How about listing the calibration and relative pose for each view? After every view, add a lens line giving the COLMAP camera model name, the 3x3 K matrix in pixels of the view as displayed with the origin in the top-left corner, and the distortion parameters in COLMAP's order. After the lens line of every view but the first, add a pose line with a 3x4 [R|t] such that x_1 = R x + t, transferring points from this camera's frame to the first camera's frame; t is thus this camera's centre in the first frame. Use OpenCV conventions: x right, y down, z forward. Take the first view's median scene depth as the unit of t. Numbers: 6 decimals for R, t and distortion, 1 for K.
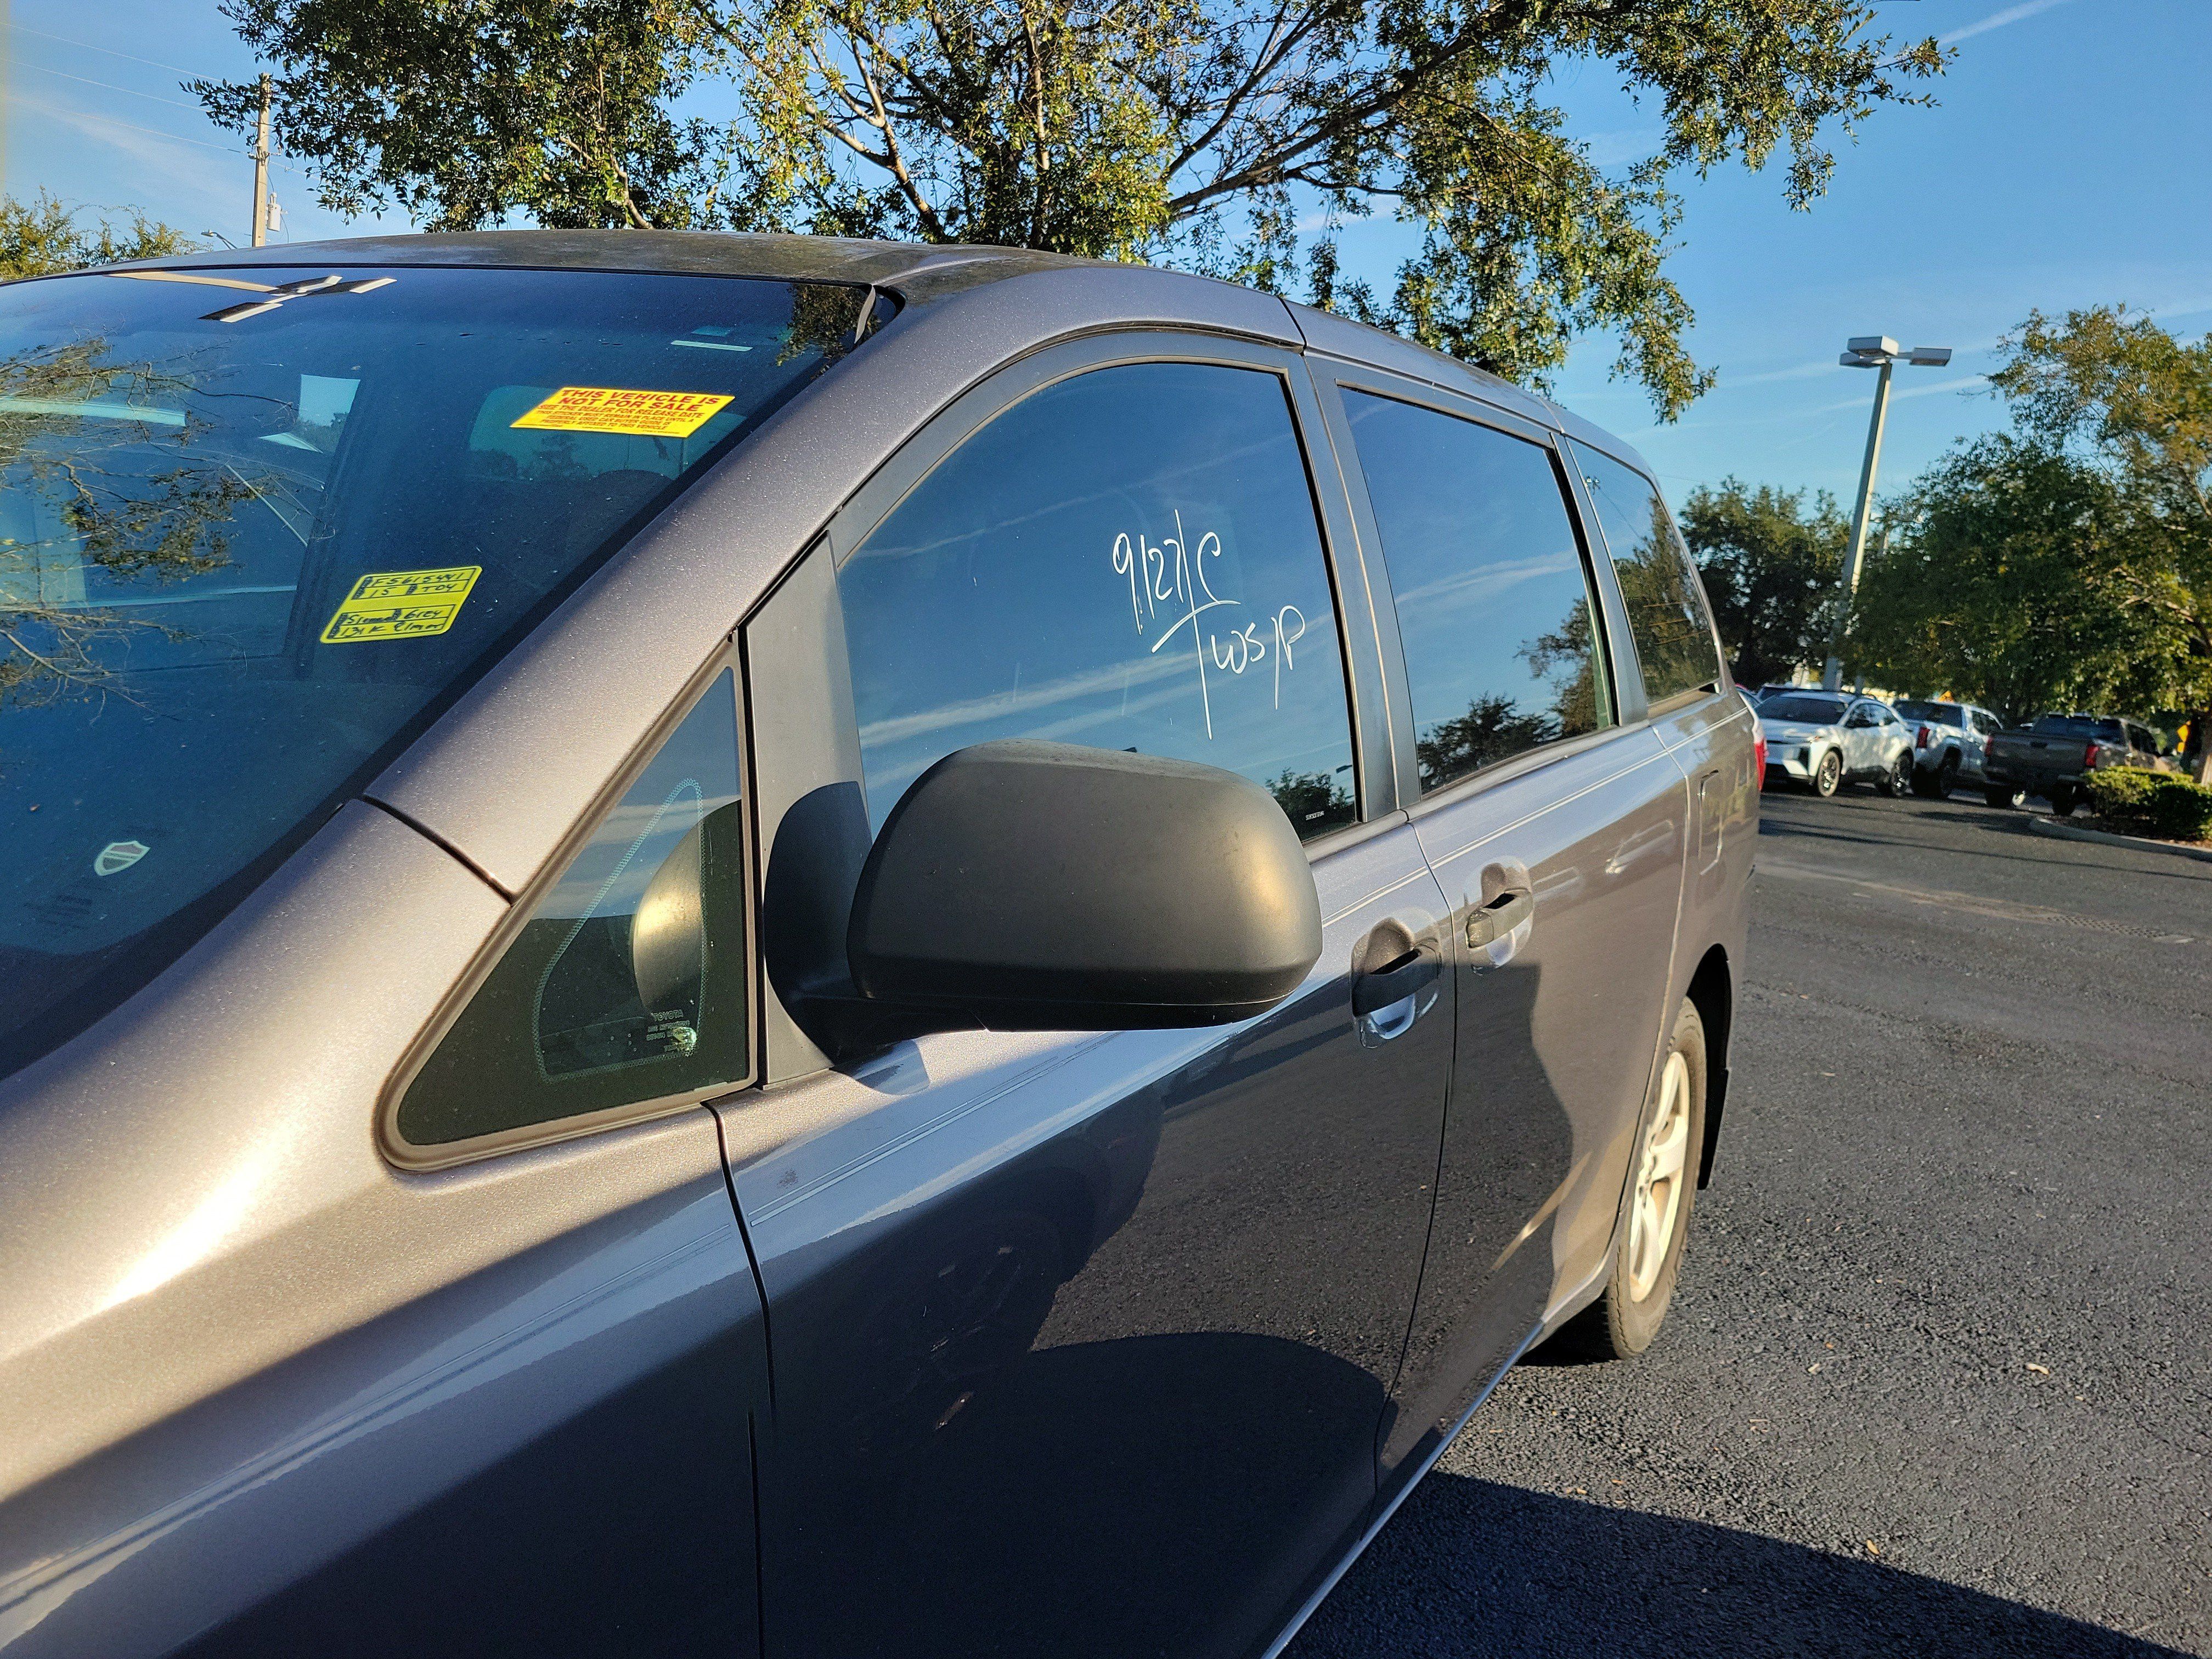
lens RADIAL K [[1747.8, 0, 1081.2], [0, 1747.8, 827.8], [0, 0, 1]] dist [0.057843, -0.071427]
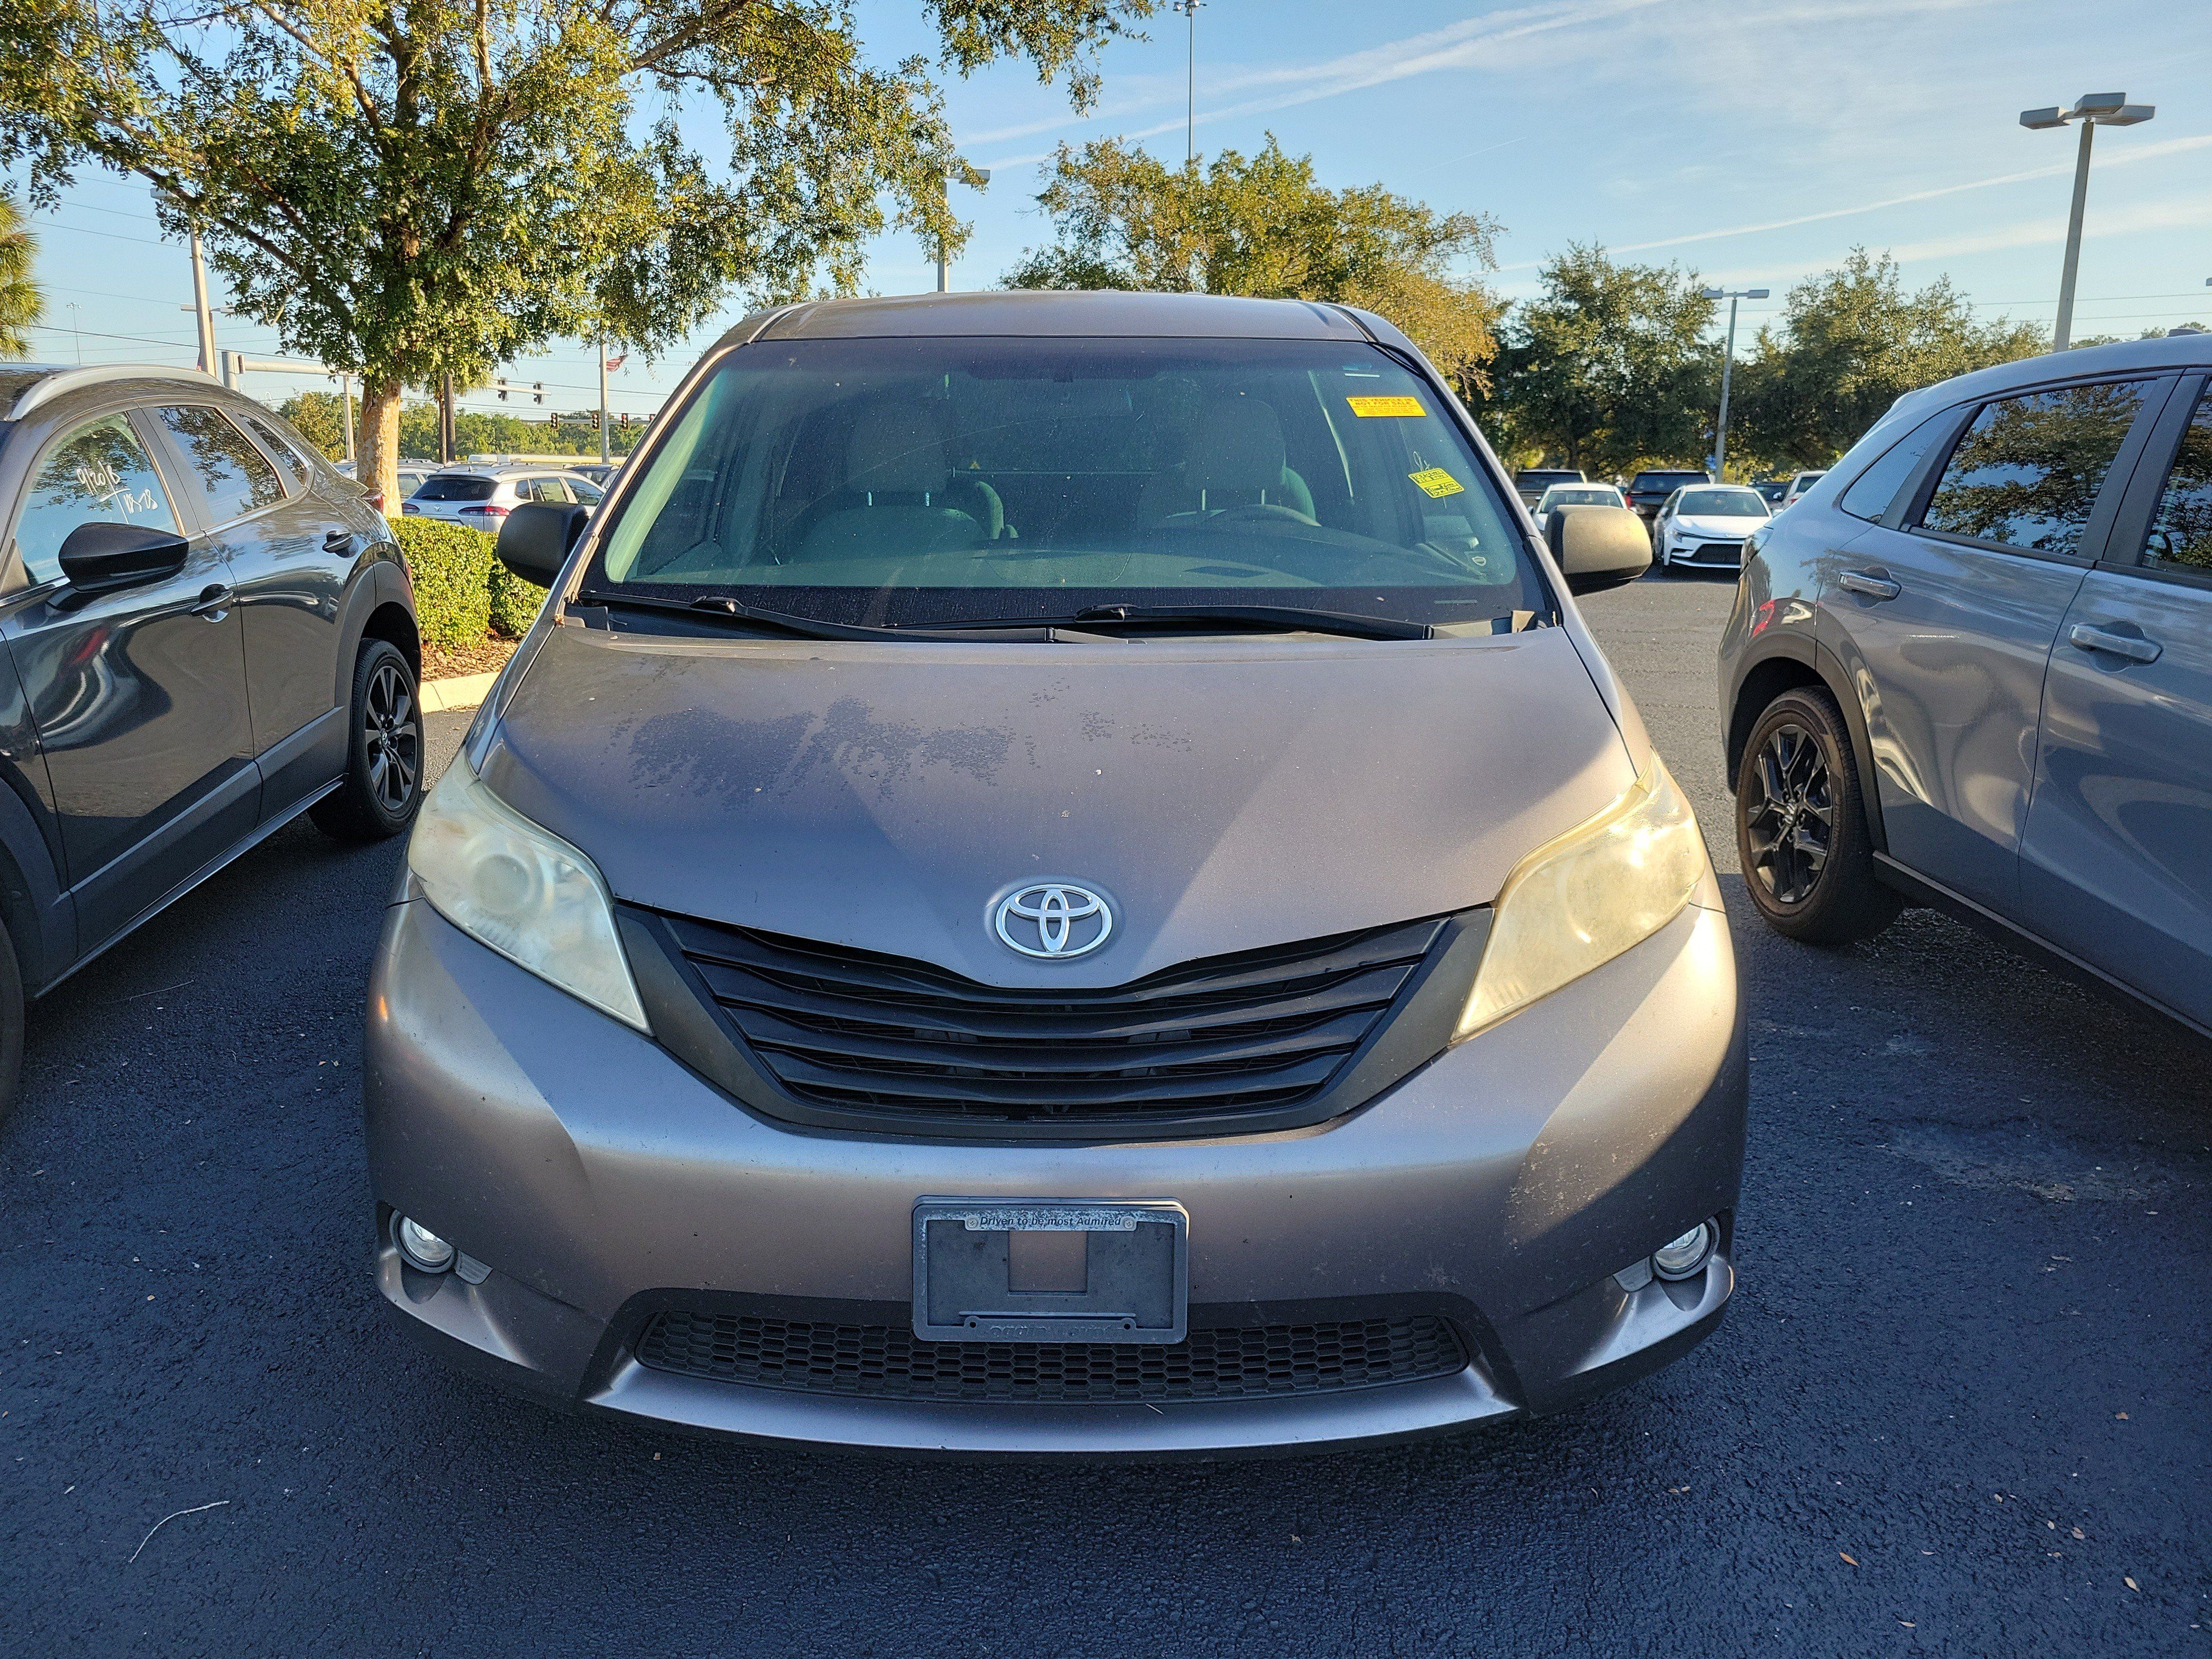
lens RADIAL K [[1749.5, 0, 1092.8], [0, 1749.5, 813.8], [0, 0, 1]] dist [0.056444, -0.045738]
pose [[0.844406, -0.199273, 0.497261, -0.270915], [0.147463, 0.978842, 0.141852, -0.008954], [-0.515008, -0.046453, 0.855926, -0.149535]]
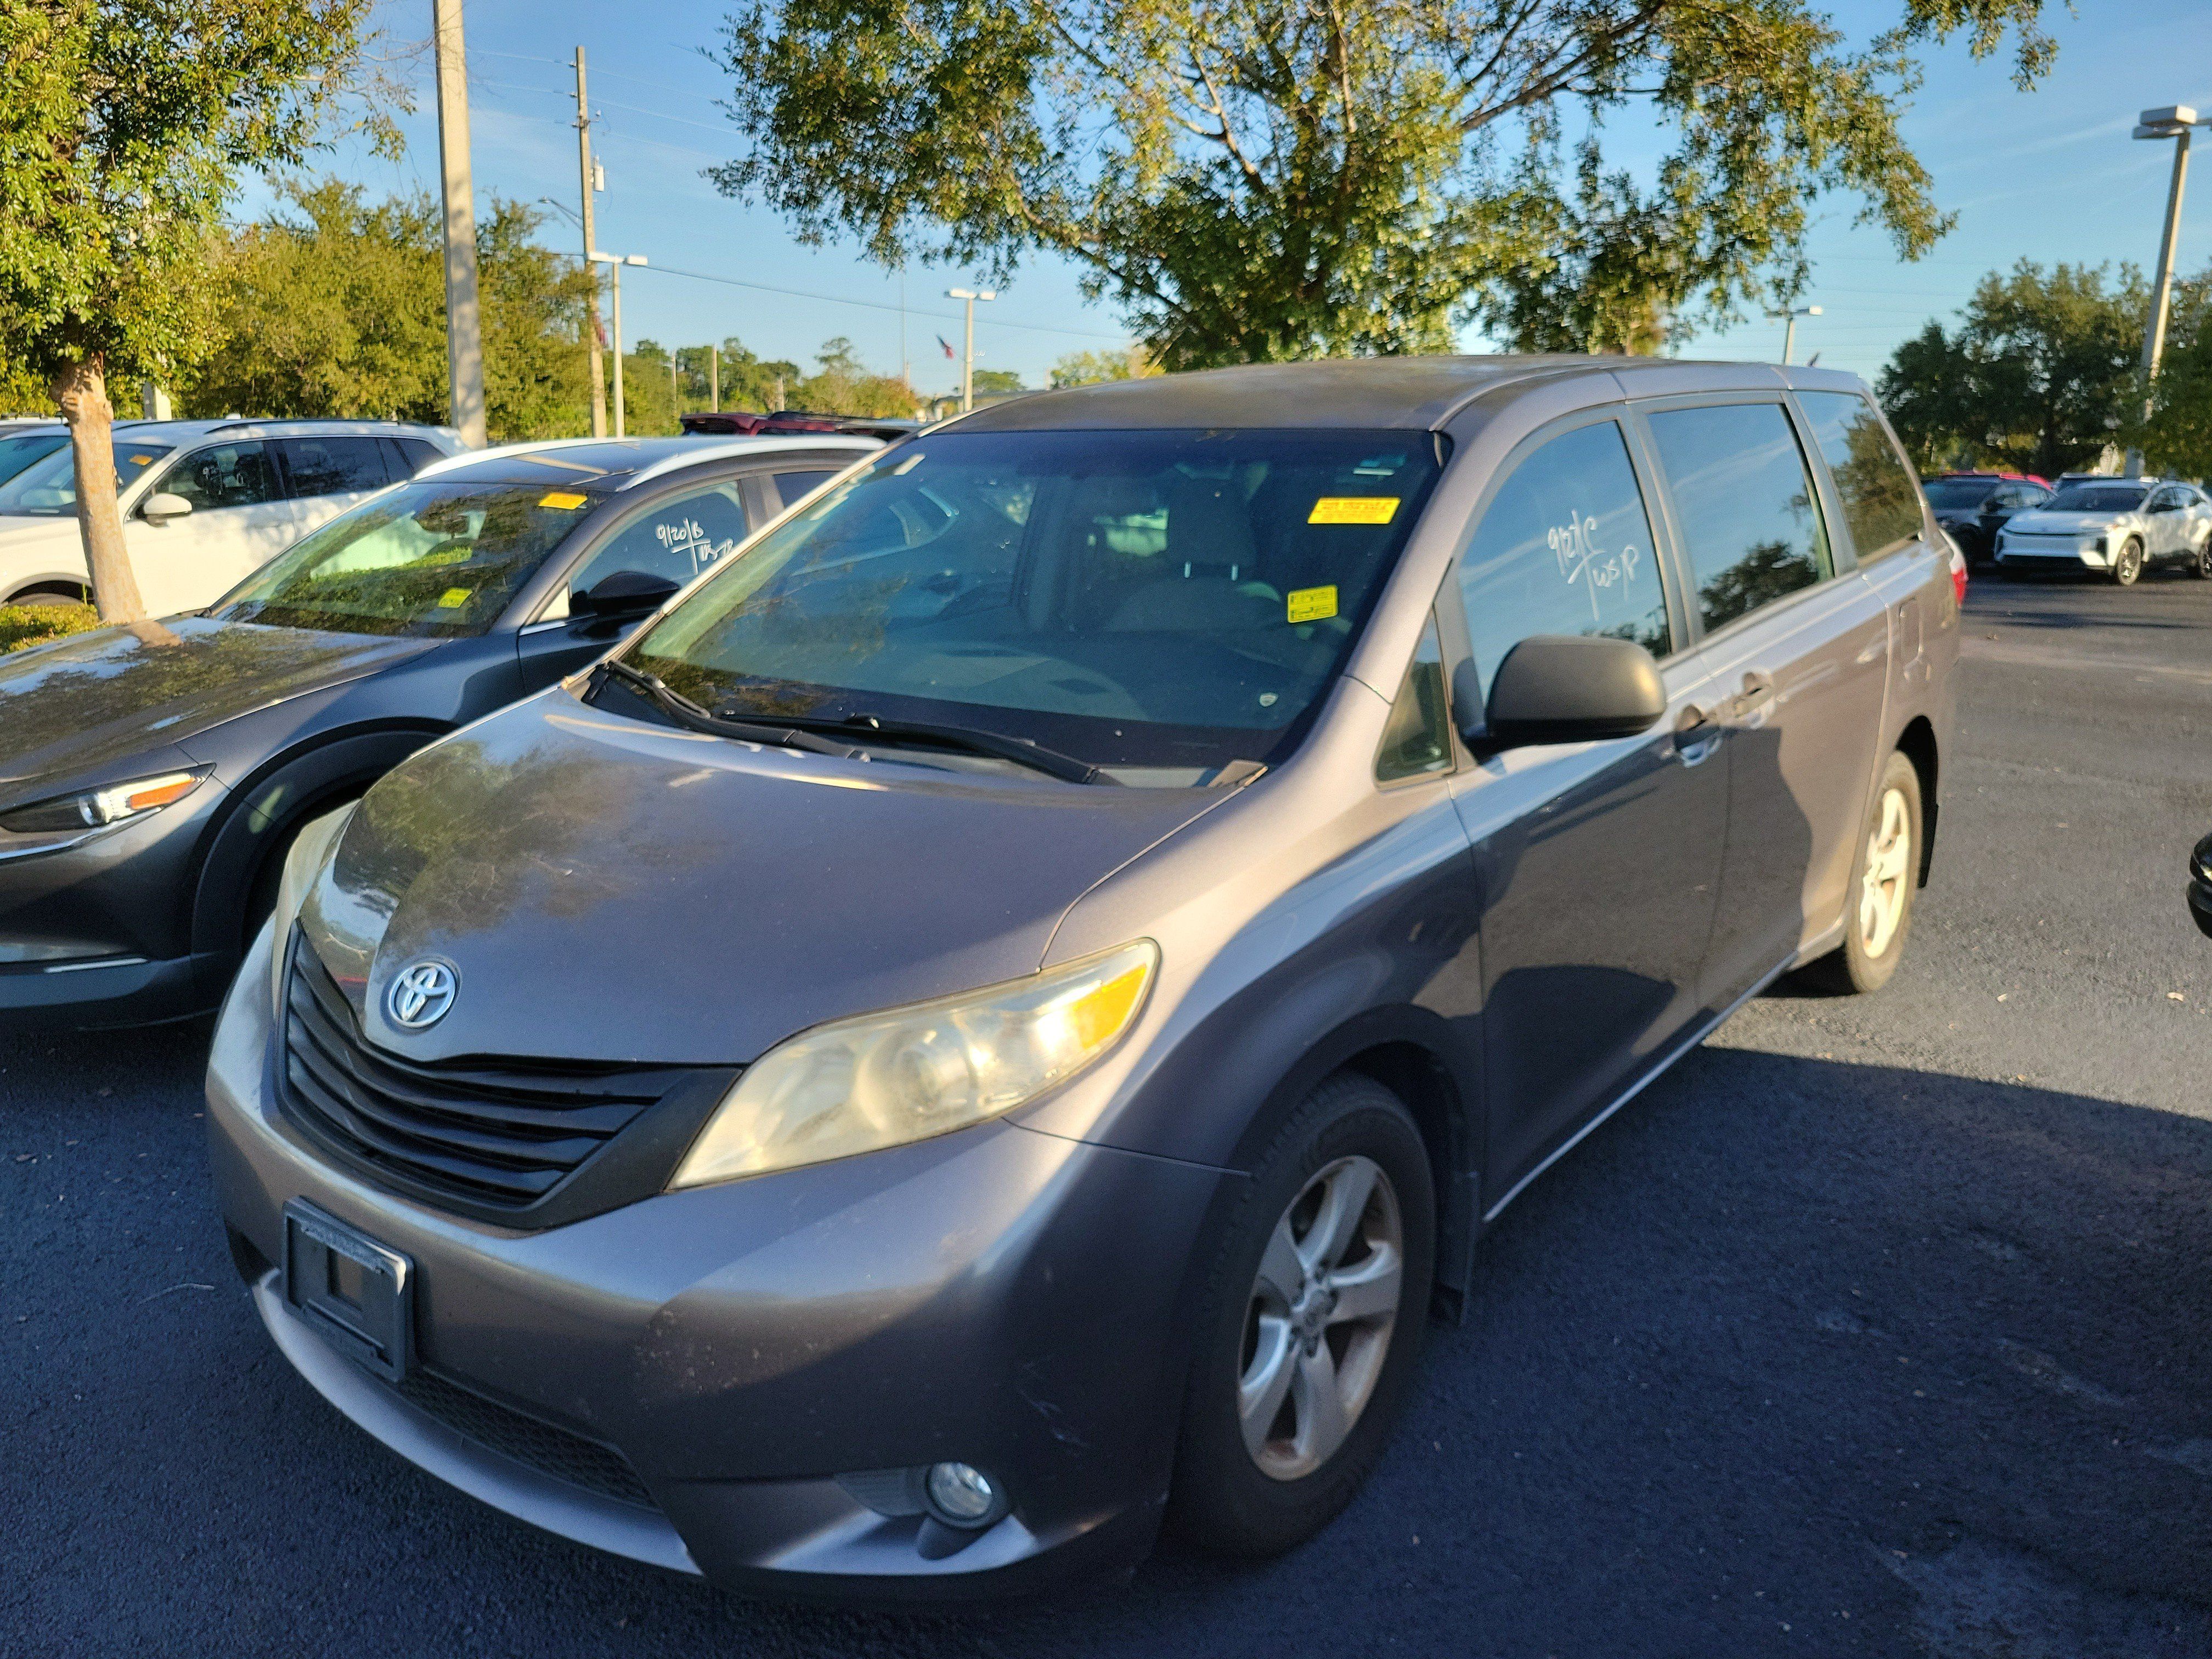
lens RADIAL K [[1756.9, 0, 1068.4], [0, 1756.9, 822.1], [0, 0, 1]] dist [0.037439, -0.024035]
pose [[0.985266, -0.065519, -0.157984, -0.037957], [0.077144, 0.994657, 0.068603, -0.000795], [0.152645, -0.079780, 0.985056, -0.194350]]
